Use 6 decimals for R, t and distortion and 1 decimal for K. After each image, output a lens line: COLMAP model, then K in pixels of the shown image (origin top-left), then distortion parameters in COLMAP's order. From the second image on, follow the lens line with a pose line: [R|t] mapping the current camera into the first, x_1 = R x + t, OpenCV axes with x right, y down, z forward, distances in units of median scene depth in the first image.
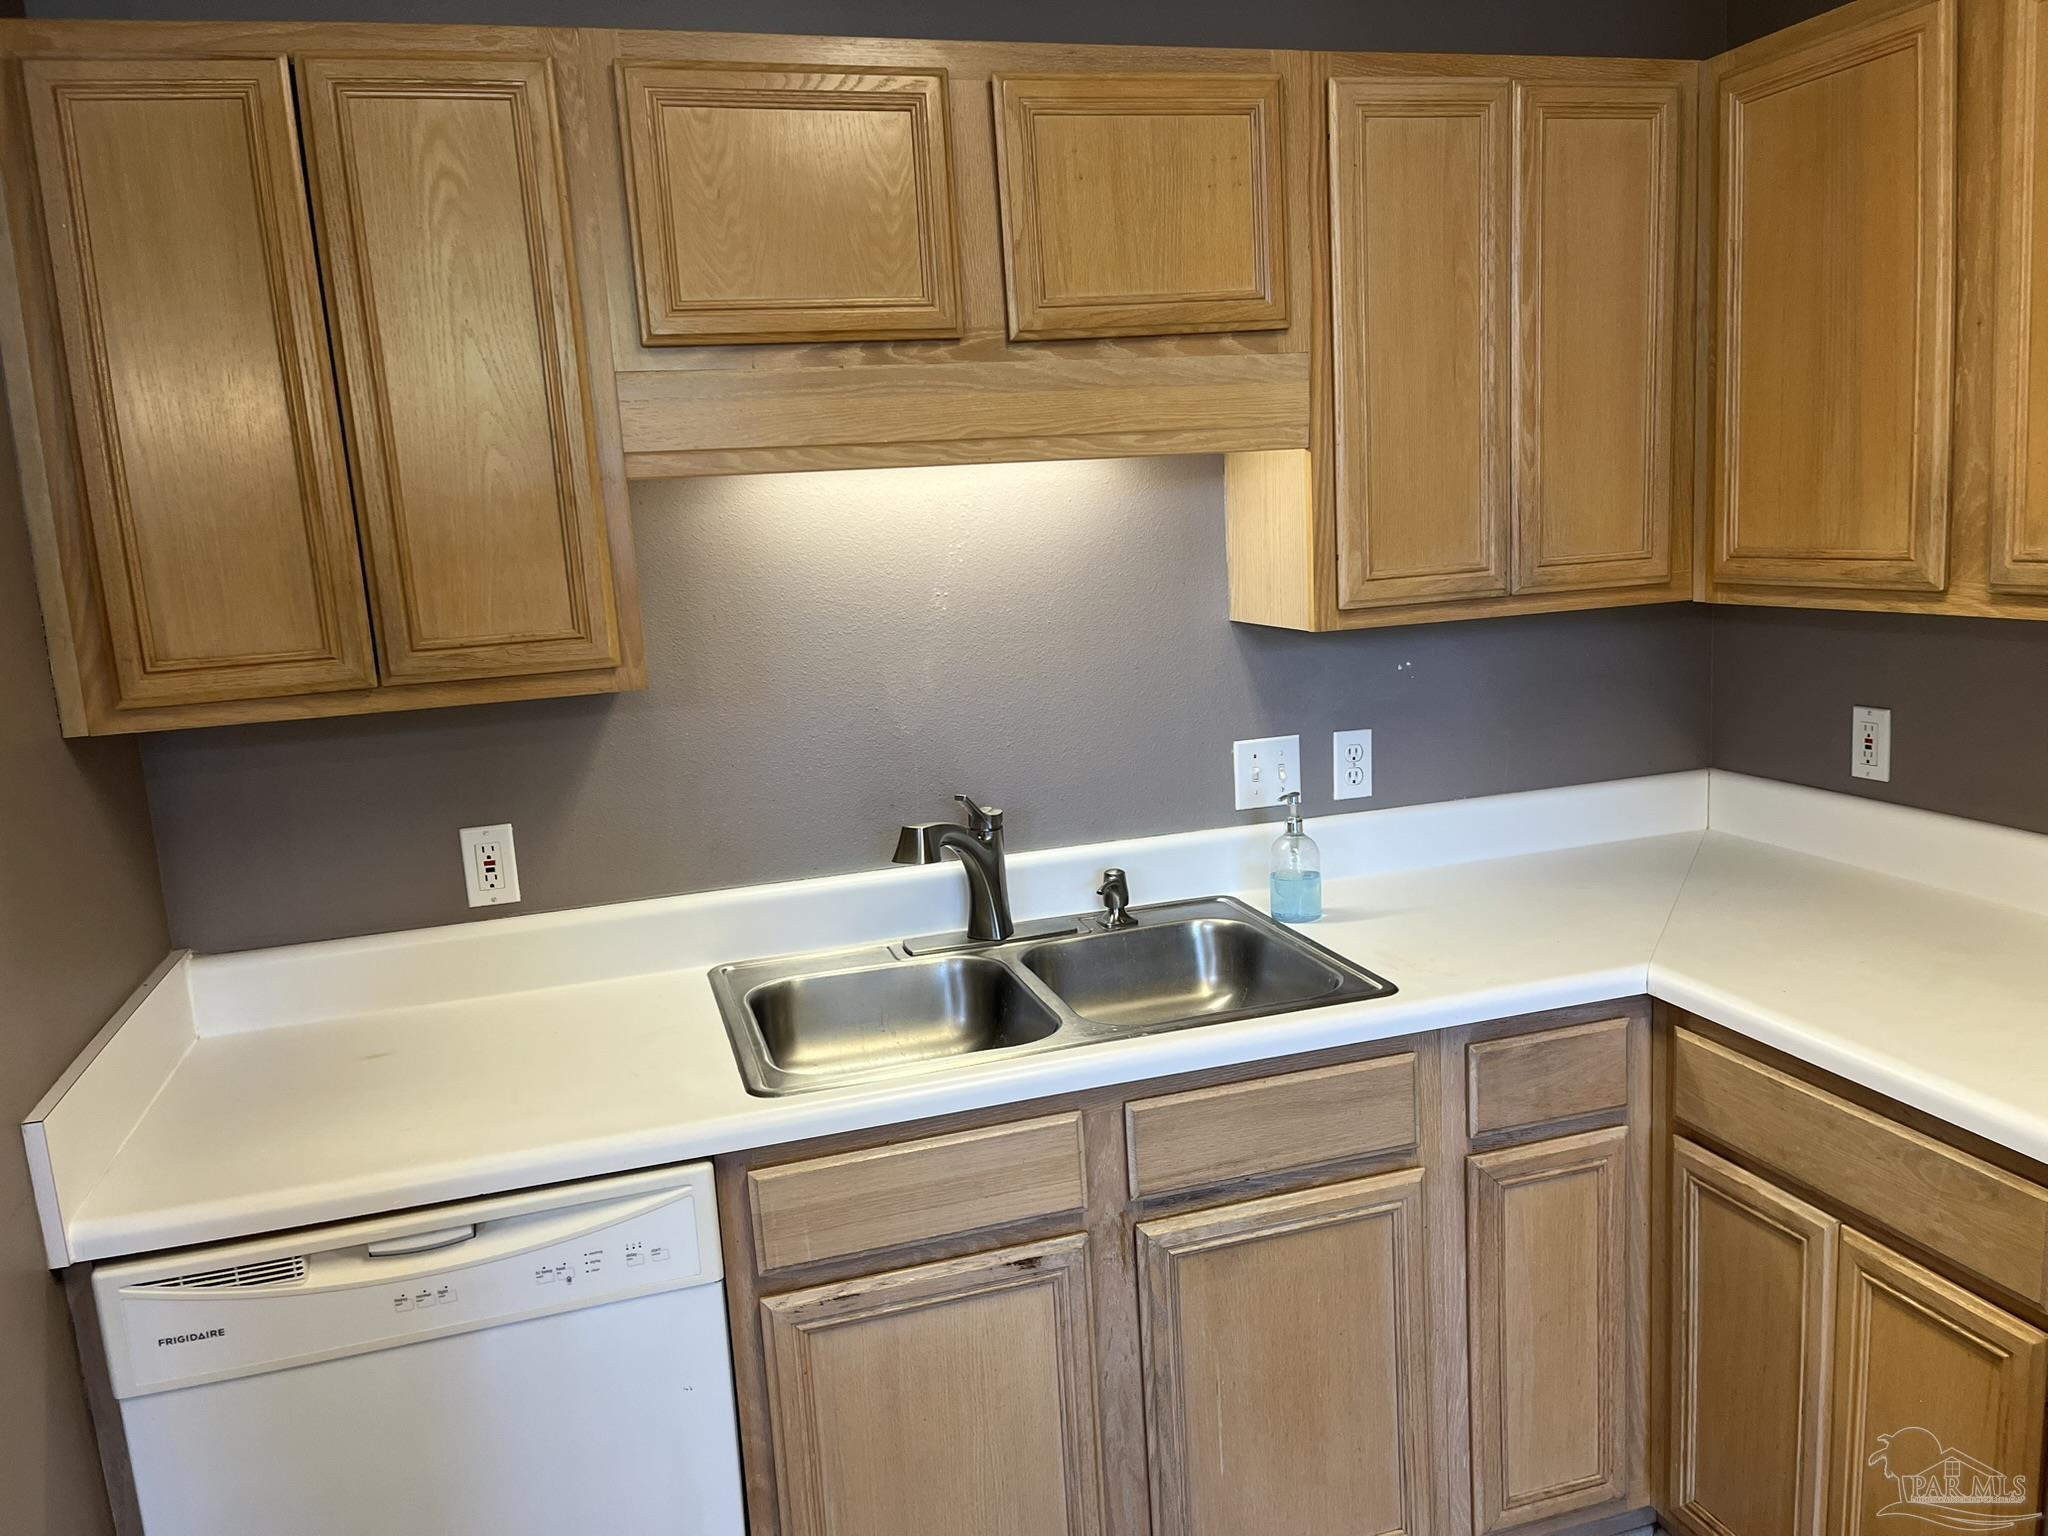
lens RADIAL K [[1560.5, 0, 1036.2], [0, 1560.5, 775.8], [0, 0, 1]] dist [0.057462, -0.066535]
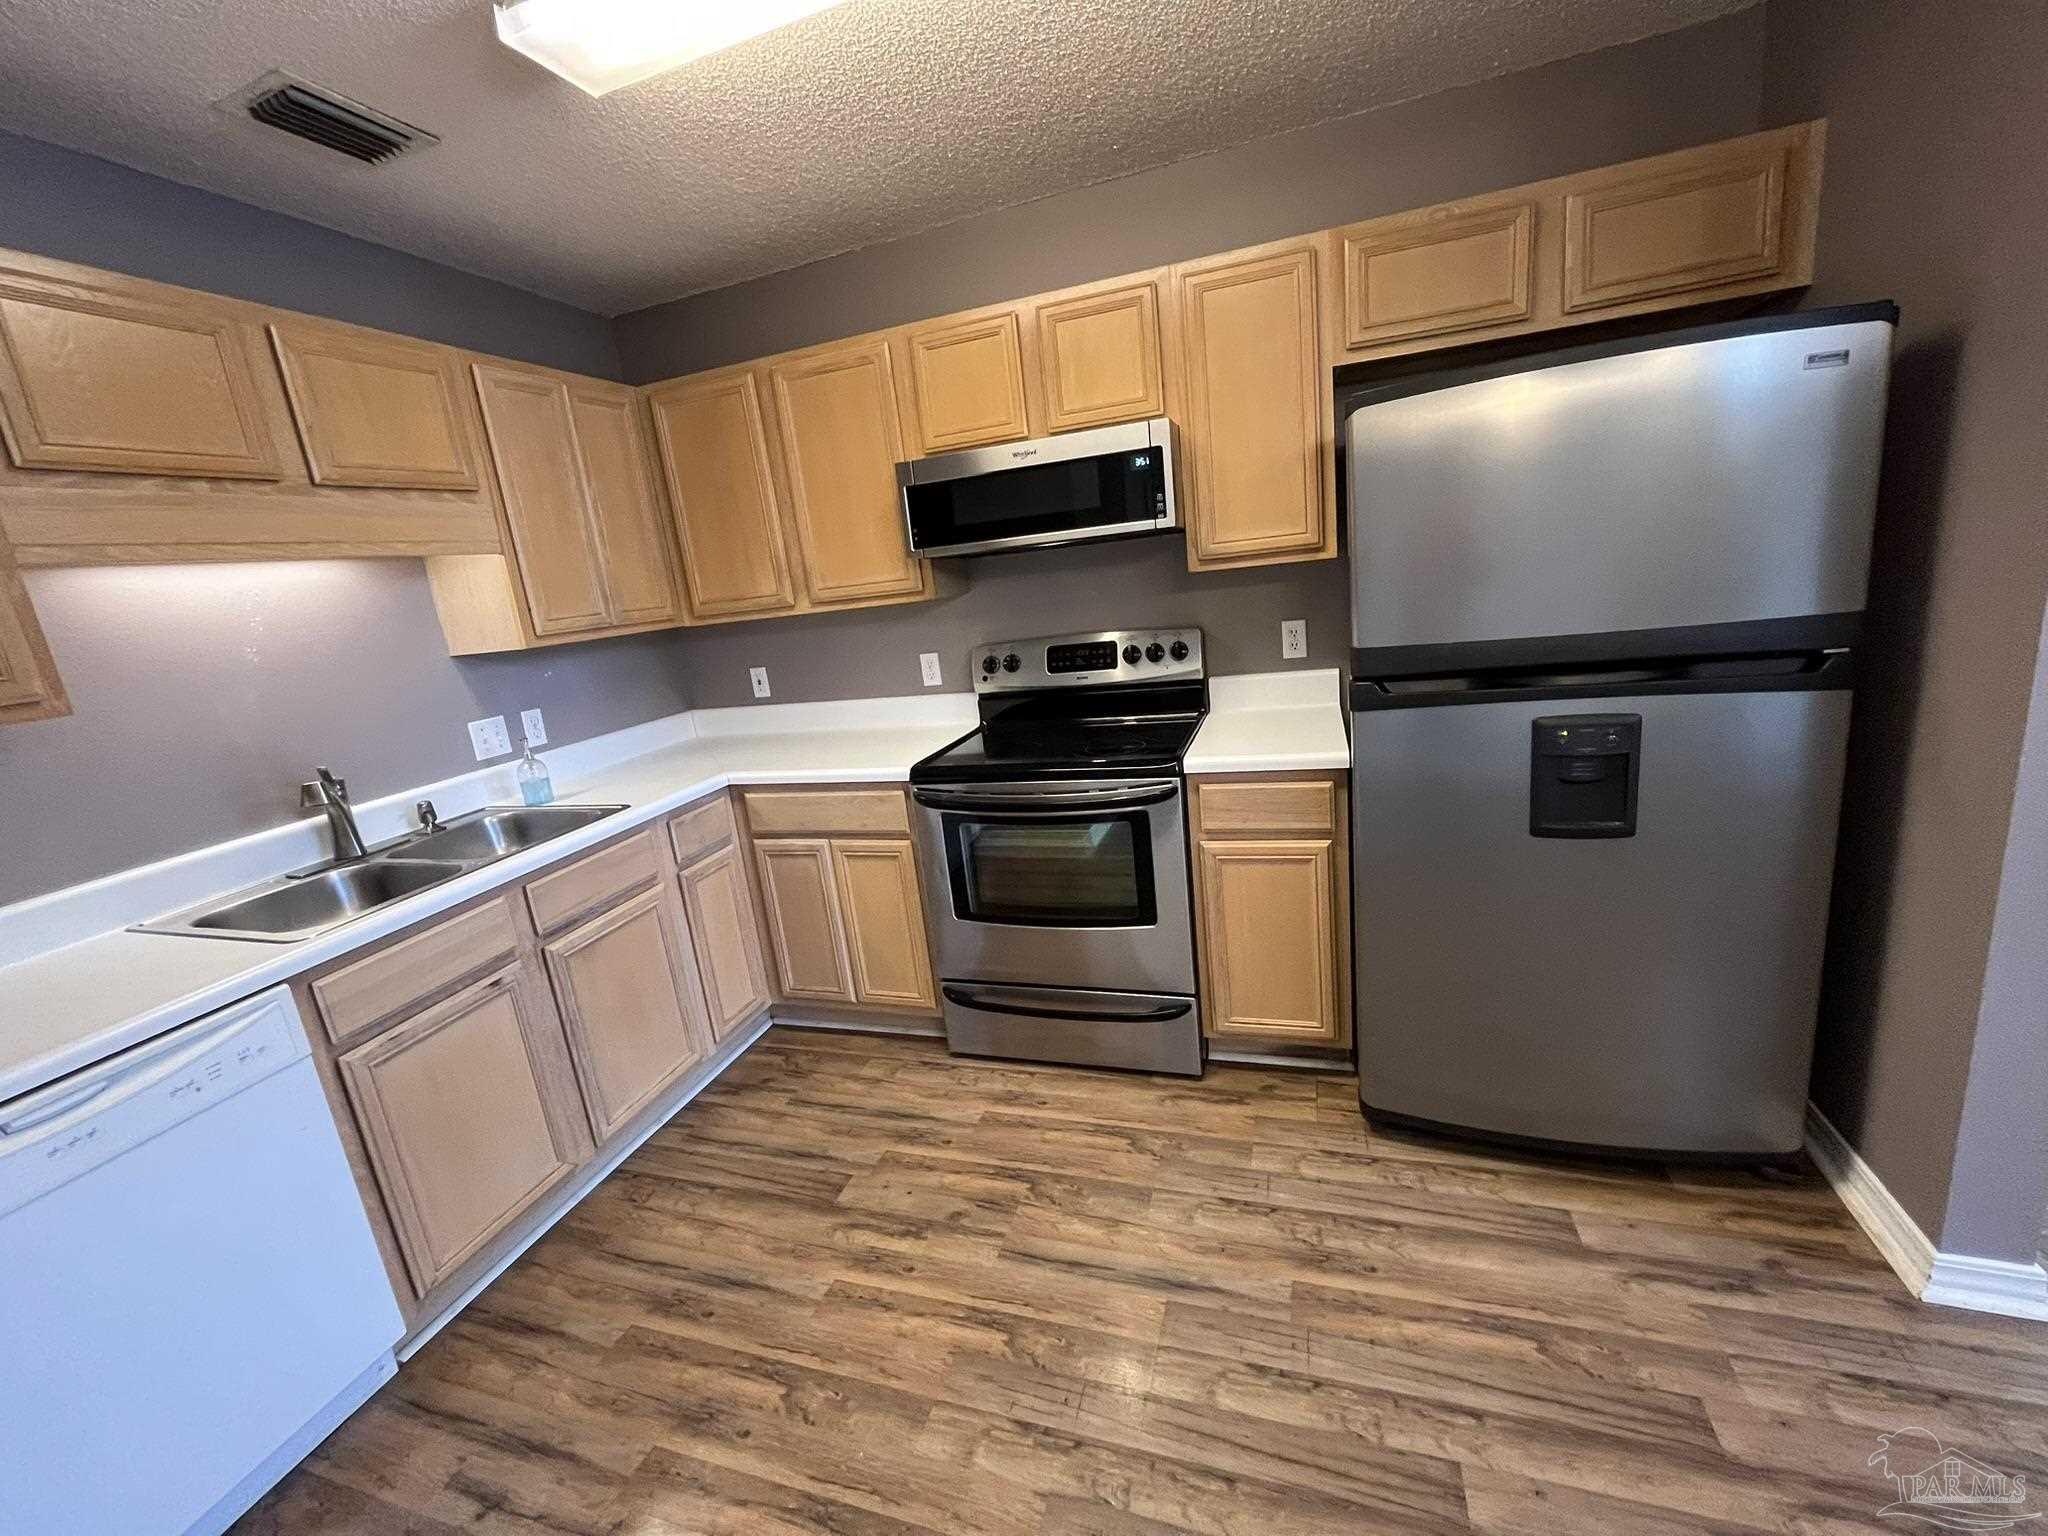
lens RADIAL K [[839.5, 0, 1022.6], [0, 839.5, 767.5], [0, 0, 1]] dist [-0.002904, 0.000796]
pose [[0.581530, -0.196572, 0.789419, -0.339458], [0.217464, 0.972618, 0.081994, 0.107732], [-0.783921, 0.123988, 0.608354, -0.103981]]
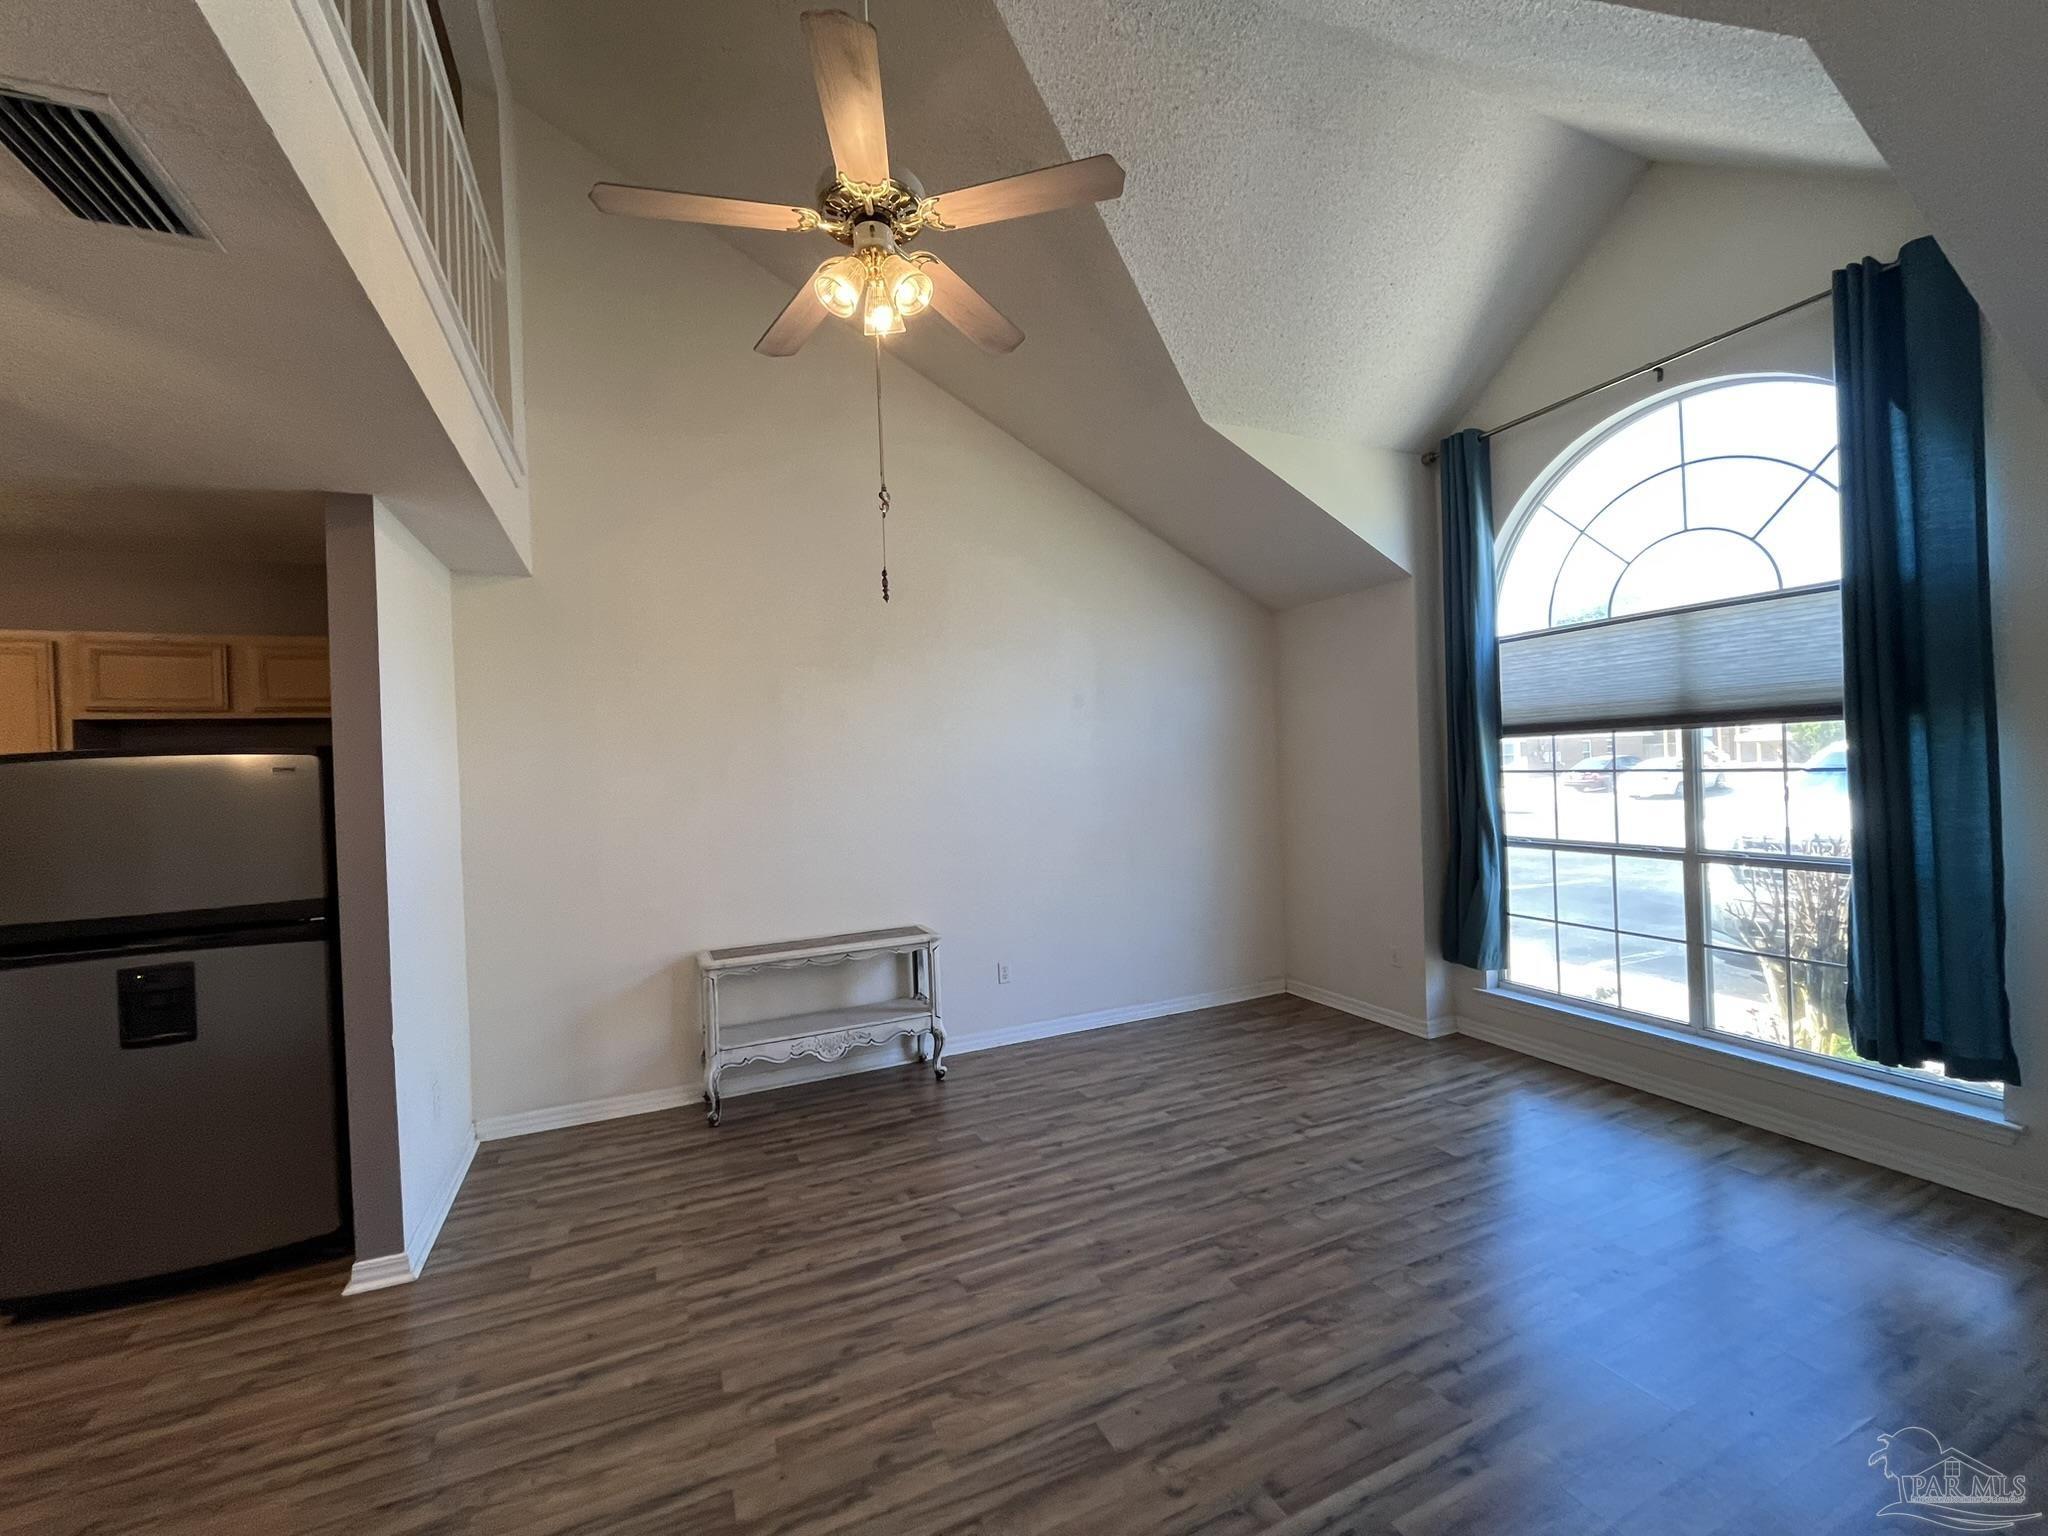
lens RADIAL K [[839.5, 0, 1022.0], [0, 839.5, 766.6], [0, 0, 1]] dist [-0.002904, 0.000796]
pose [[-0.120001, 0.056712, 0.991153, -0.817010], [0.213776, 0.976422, -0.029987, 0.266312], [-0.969484, 0.208286, -0.129295, -1.207818]]
